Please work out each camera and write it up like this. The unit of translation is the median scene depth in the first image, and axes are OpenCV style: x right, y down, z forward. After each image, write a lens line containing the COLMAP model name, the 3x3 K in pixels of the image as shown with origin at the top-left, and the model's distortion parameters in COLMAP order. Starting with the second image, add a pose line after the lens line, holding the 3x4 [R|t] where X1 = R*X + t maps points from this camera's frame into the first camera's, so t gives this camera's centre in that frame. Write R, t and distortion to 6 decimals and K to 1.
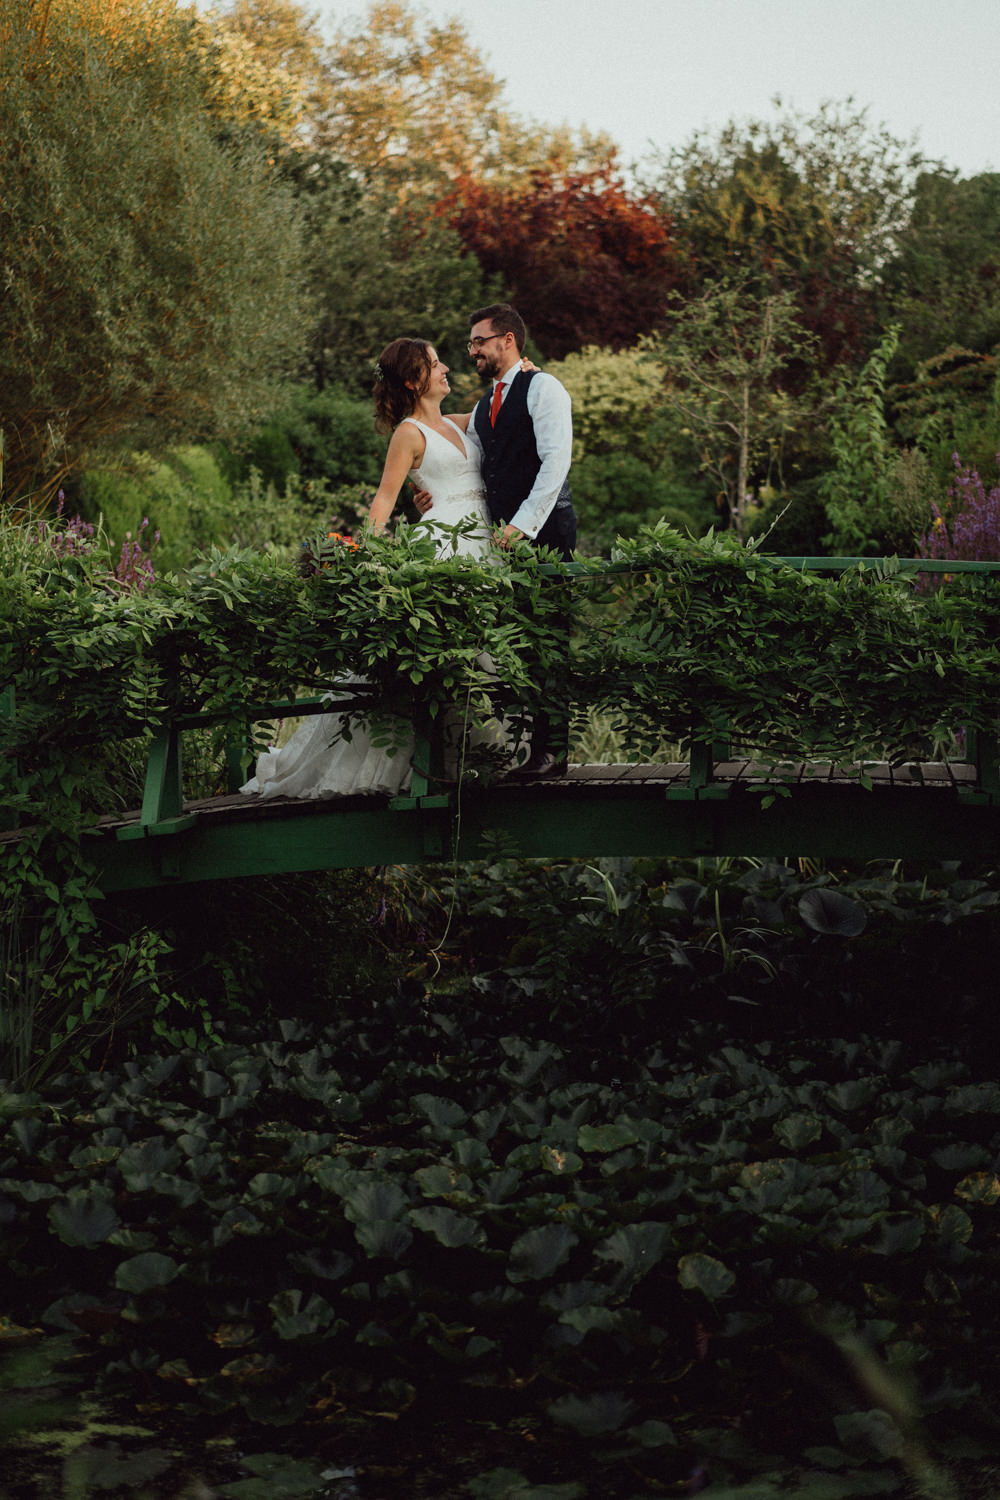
lens RADIAL K [[2267.3, 0, 500.4], [0, 2267.3, 752.8], [0, 0, 1]] dist [0.005060, 0.000000]
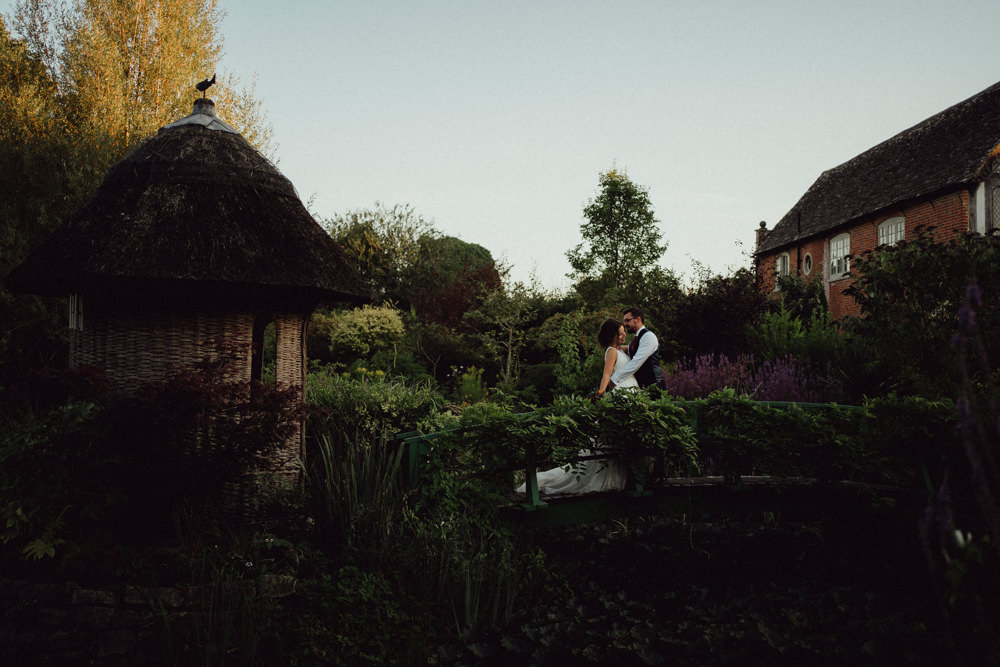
lens RADIAL K [[991.9, 0, 497.7], [0, 991.9, 333.0], [0, 0, 1]] dist [0.023031, 0.000000]
pose [[0.940871, 0.026371, 0.337738, -0.186434], [0.022107, 0.990061, -0.138890, -0.001847], [-0.338044, 0.138144, 0.930936, -0.015767]]
